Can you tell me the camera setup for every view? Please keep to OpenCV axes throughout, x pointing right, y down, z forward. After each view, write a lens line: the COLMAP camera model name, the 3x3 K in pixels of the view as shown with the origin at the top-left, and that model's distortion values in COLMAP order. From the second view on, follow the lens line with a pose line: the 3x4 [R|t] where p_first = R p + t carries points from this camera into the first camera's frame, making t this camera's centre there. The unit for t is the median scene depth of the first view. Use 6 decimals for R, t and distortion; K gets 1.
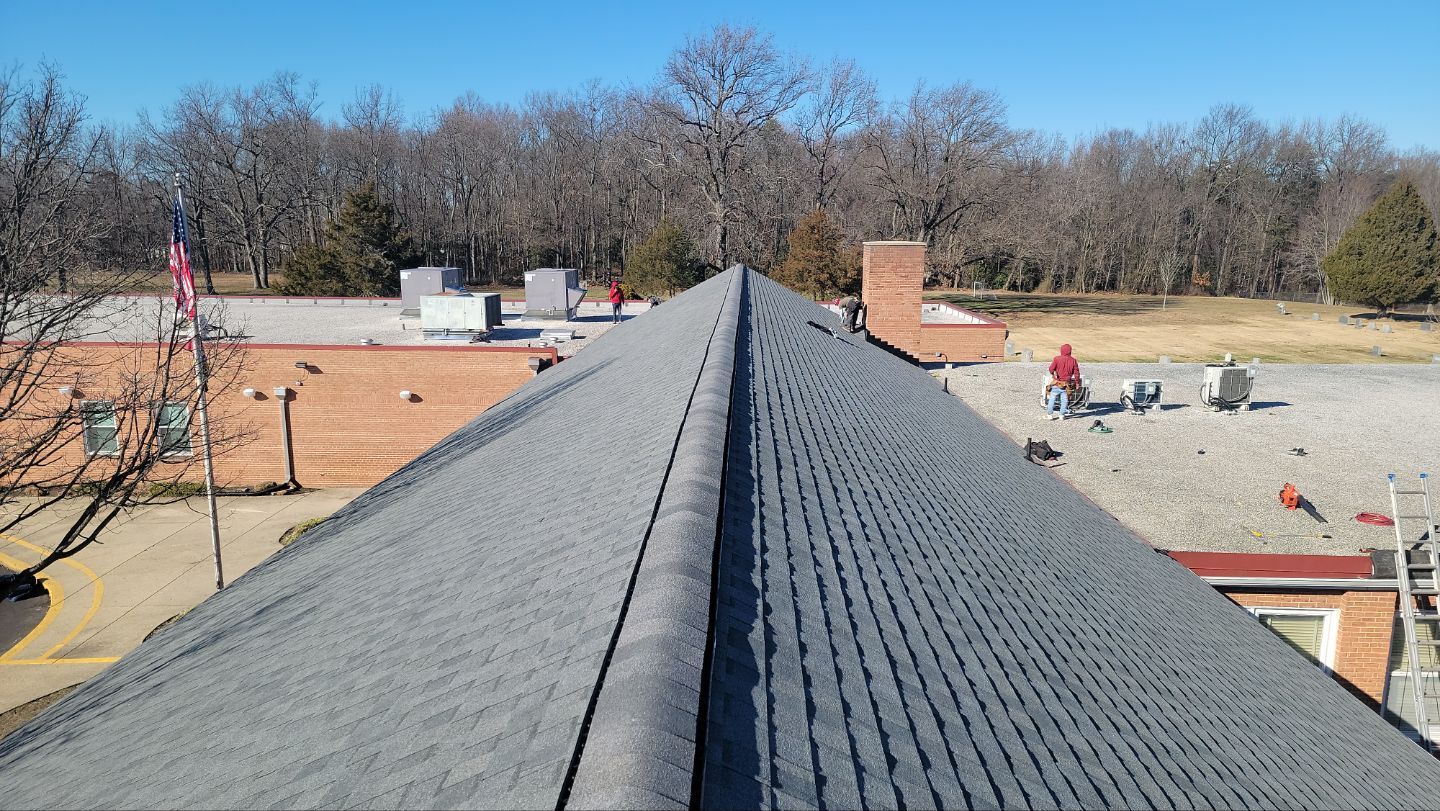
lens RADIAL K [[1002.5, 0, 716.2], [0, 1002.5, 423.4], [0, 0, 1]] dist [0.102167, -0.077304]
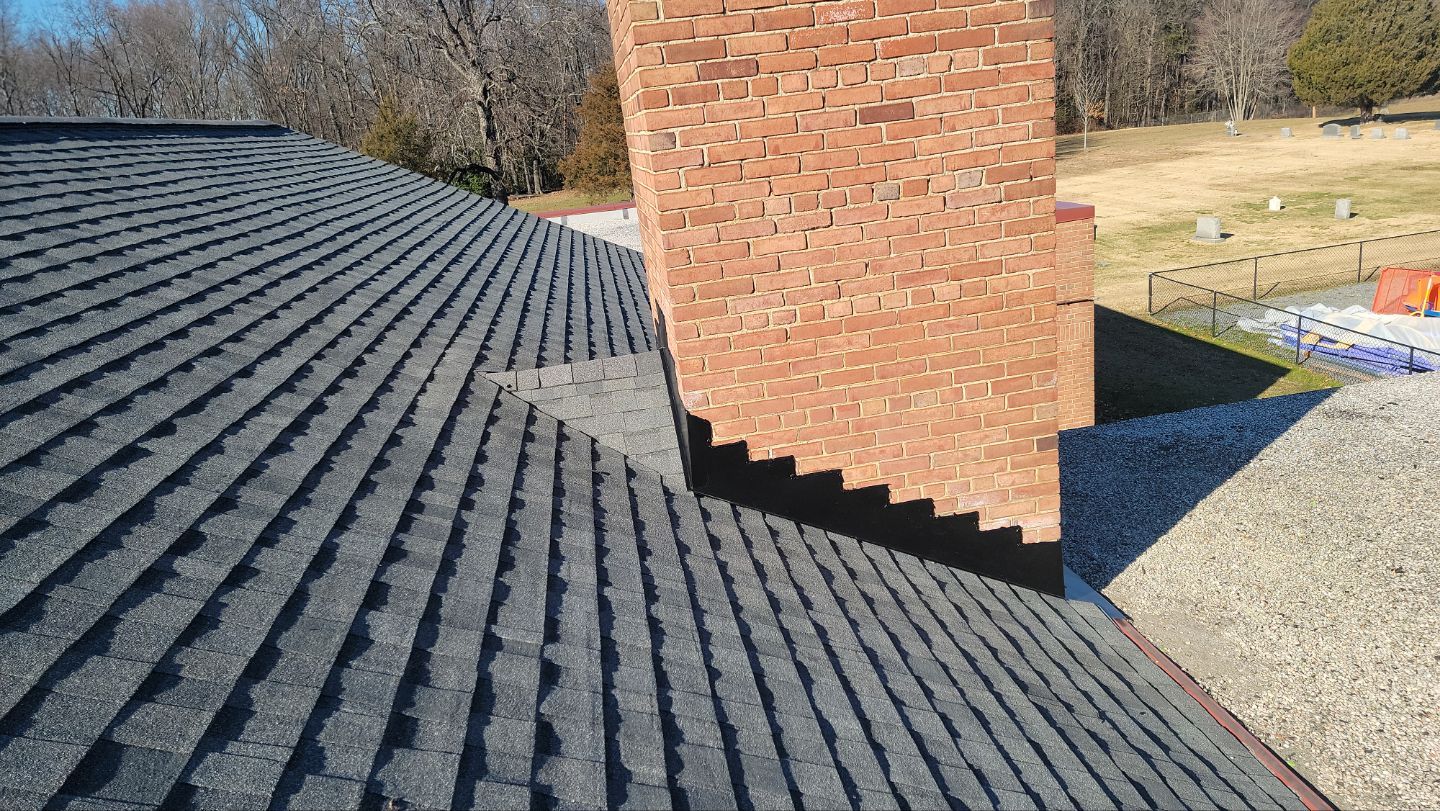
lens RADIAL K [[1002.5, 0, 724.7], [0, 1002.5, 413.0], [0, 0, 1]] dist [0.102167, -0.077304]
pose [[0.978559, -0.161477, 0.127856, 0.267562], [0.149634, 0.983930, 0.097424, -0.205799], [-0.141534, -0.076204, 0.986996, 1.683757]]
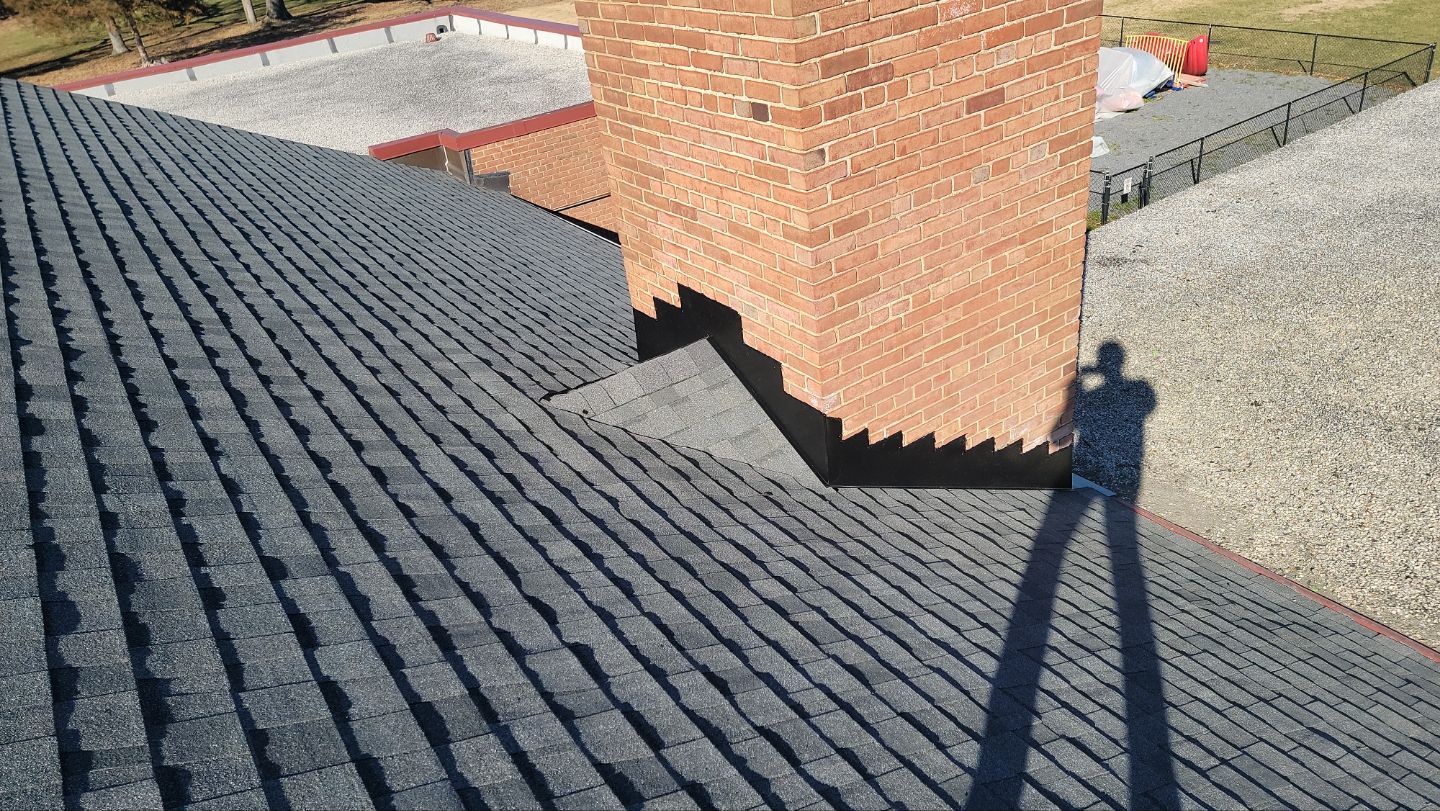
lens RADIAL K [[1002.5, 0, 720.1], [0, 1002.5, 403.7], [0, 0, 1]] dist [0.102167, -0.077304]
pose [[0.807441, -0.374899, 0.455510, 0.147391], [0.235348, 0.912714, 0.334013, -0.281164], [-0.540971, -0.162492, 0.825195, 1.741110]]
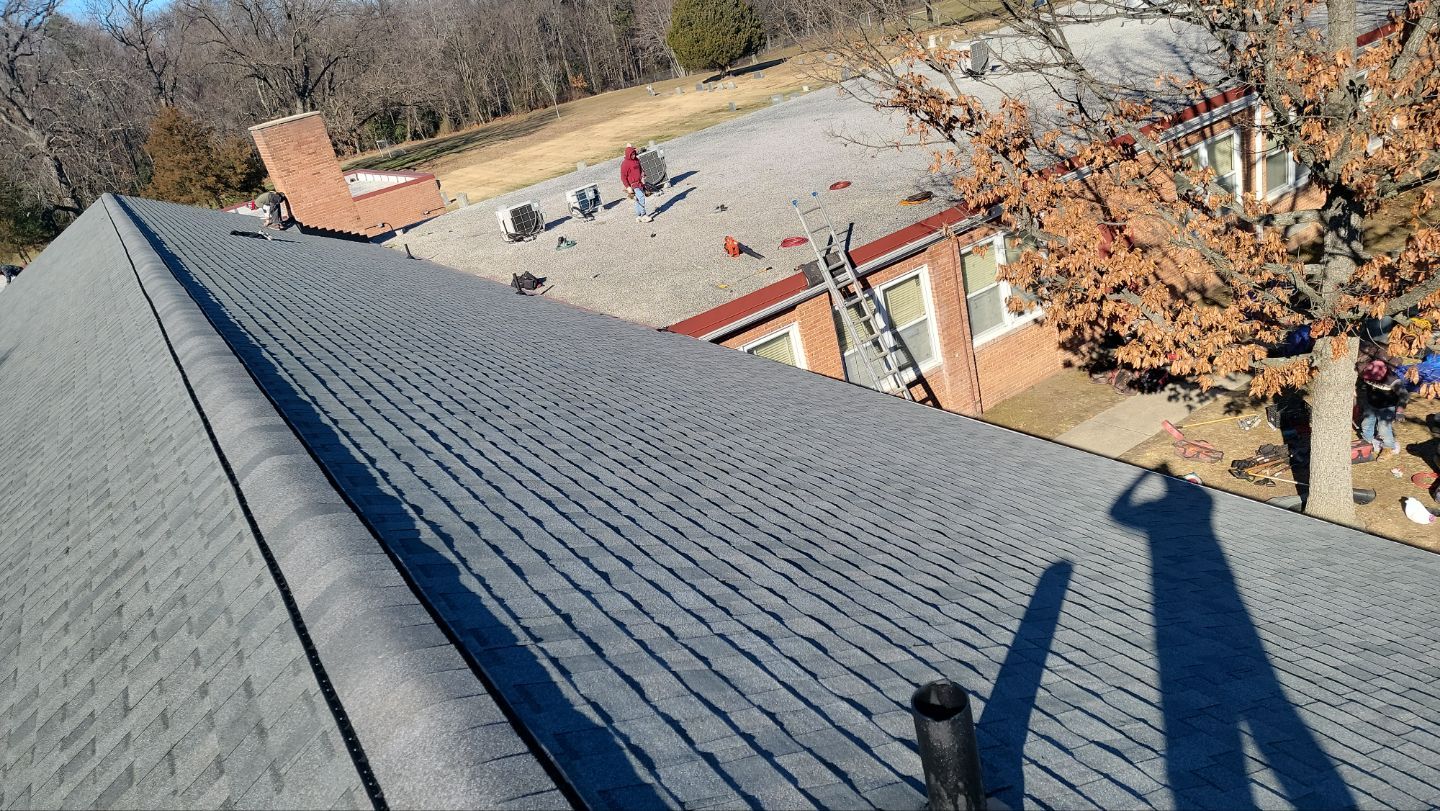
lens RADIAL K [[1002.5, 0, 723.1], [0, 1002.5, 425.5], [0, 0, 1]] dist [0.102167, -0.077304]
pose [[0.805041, -0.404161, 0.434239, -0.030192], [0.338354, 0.914092, 0.223500, -0.001959], [-0.487264, -0.033000, 0.872631, 0.003574]]
